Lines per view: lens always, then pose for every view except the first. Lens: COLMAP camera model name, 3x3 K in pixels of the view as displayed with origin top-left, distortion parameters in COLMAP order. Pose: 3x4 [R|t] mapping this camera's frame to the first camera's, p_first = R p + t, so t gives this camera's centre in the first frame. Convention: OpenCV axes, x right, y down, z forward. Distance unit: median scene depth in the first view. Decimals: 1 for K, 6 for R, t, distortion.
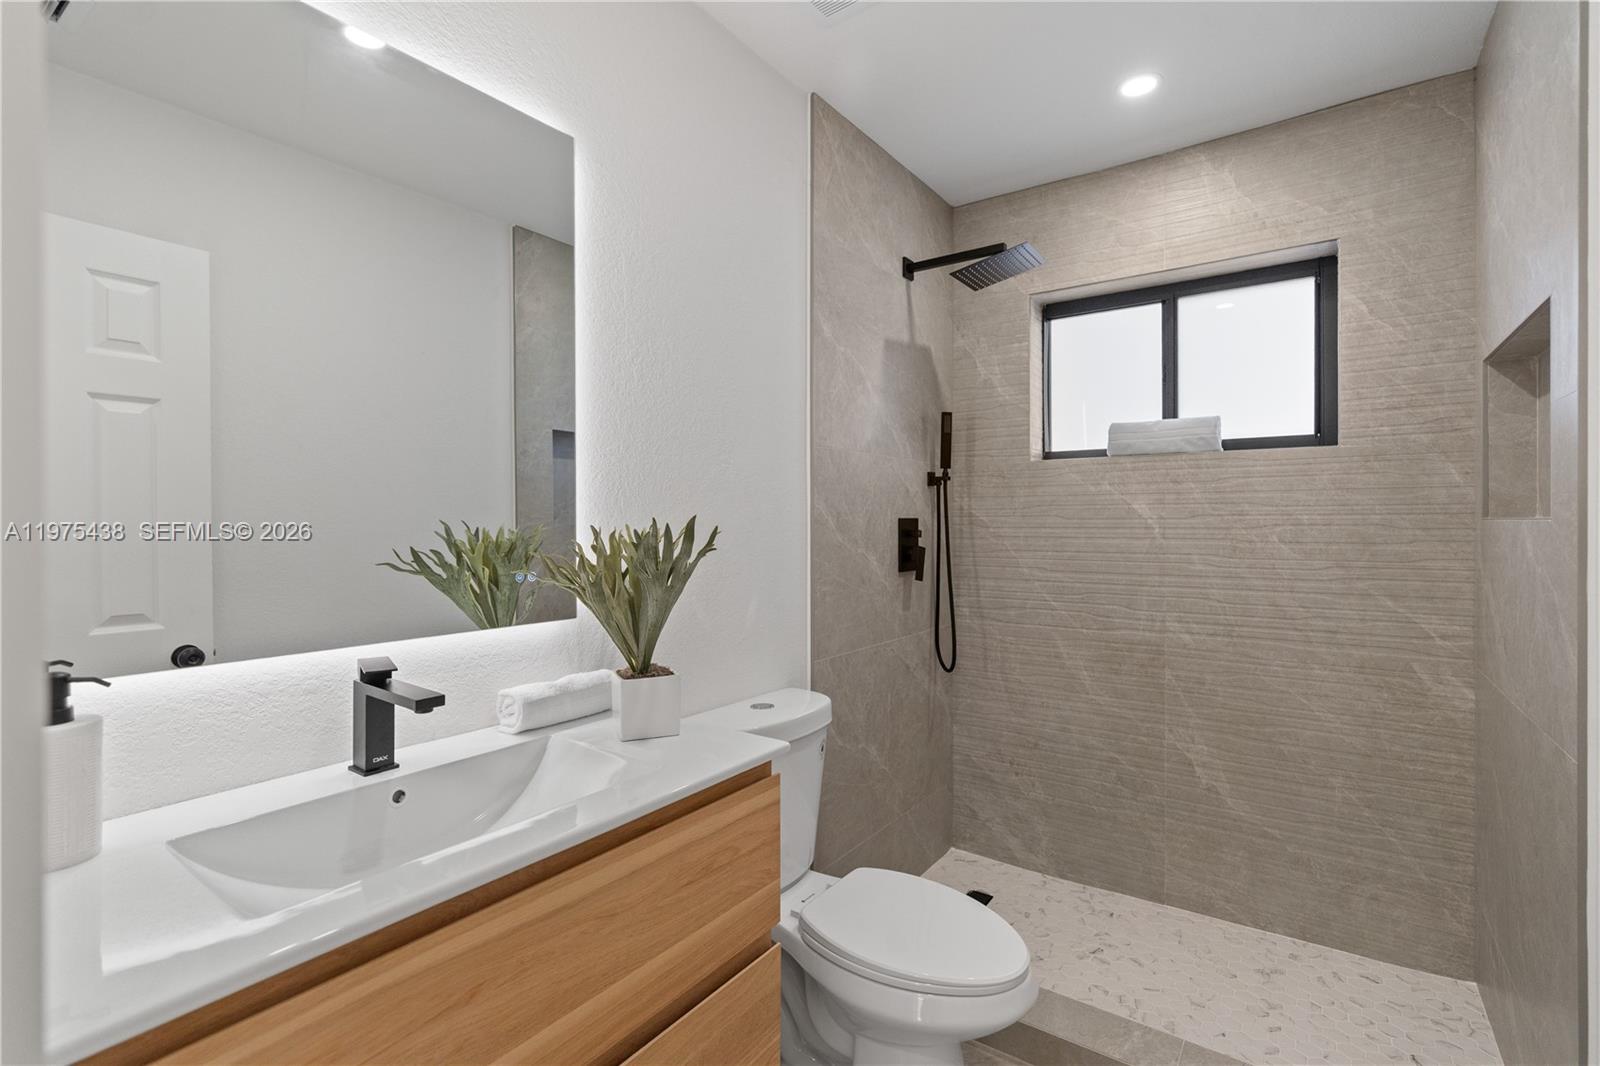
lens RADIAL K [[726.2, 0, 804.2], [0, 726.2, 514.1], [0, 0, 1]] dist [-0.000352, 0.000199]
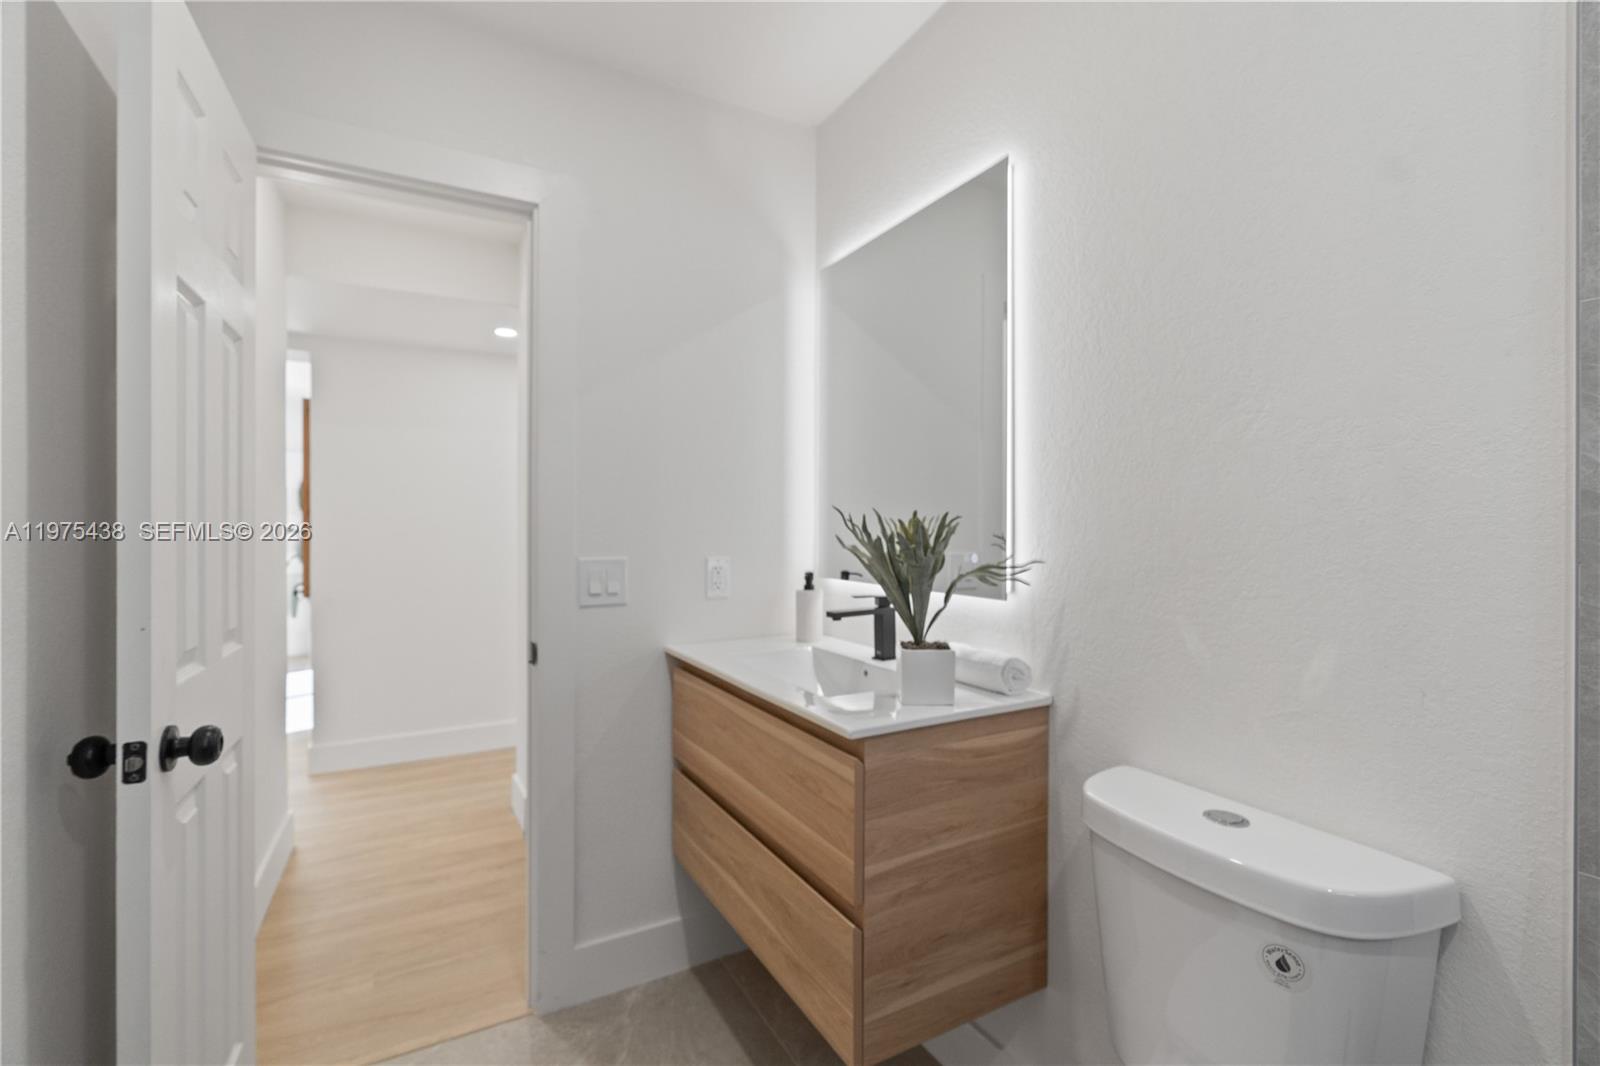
lens RADIAL K [[726.2, 0, 804.2], [0, 726.2, 514.1], [0, 0, 1]] dist [-0.000352, 0.000199]
pose [[-0.436976, -0.003860, -0.899465, 1.003092], [0.019018, 0.999728, -0.013529, 0.027867], [0.899272, -0.023018, -0.436783, 1.526819]]
